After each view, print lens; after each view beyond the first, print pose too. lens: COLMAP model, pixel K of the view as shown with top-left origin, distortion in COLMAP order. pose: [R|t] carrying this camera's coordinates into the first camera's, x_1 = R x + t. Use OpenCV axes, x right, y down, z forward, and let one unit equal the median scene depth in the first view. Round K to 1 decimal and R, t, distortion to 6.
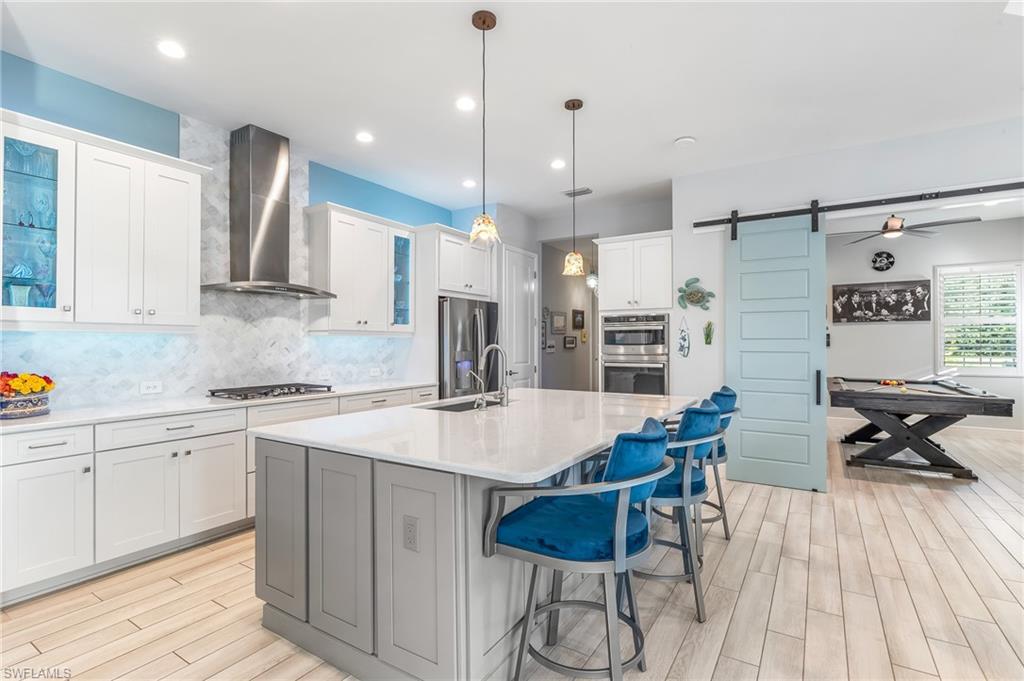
lens RADIAL K [[487.2, 0, 512.0], [0, 487.2, 340.5], [0, 0, 1]] dist [-0.003957, -0.000490]
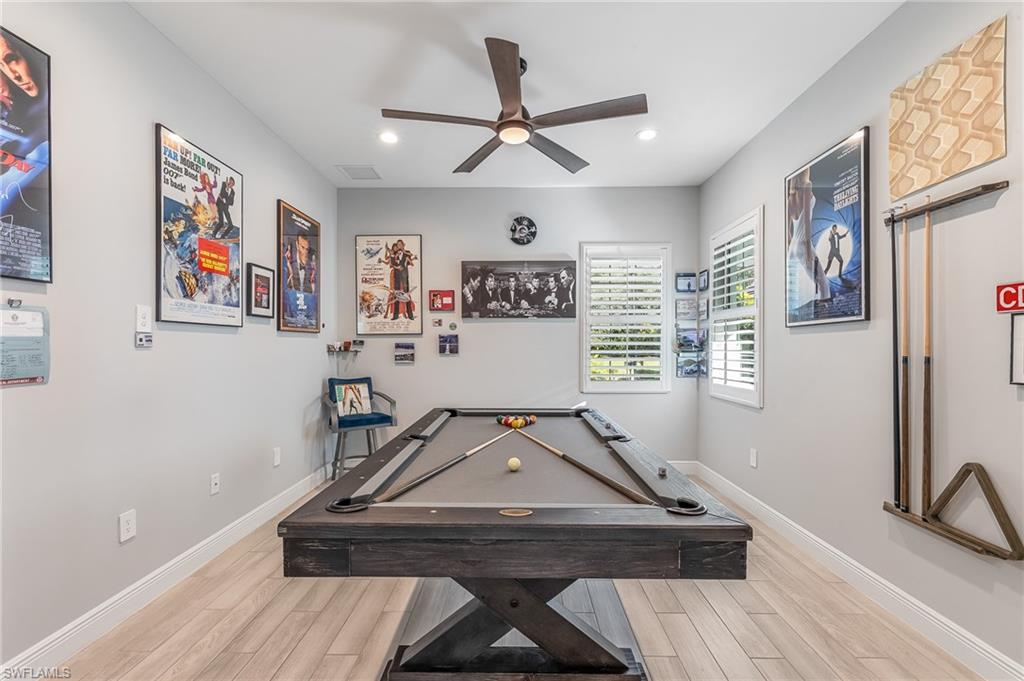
lens RADIAL K [[432.1, 0, 512.0], [0, 432.1, 340.5], [0, 0, 1]] dist [0.000163, -0.000236]
pose [[0.853521, 0.011538, 0.520930, 0.758433], [-0.006529, 0.999913, -0.011450, 0.000557], [-0.521017, 0.006371, 0.853522, 0.851974]]
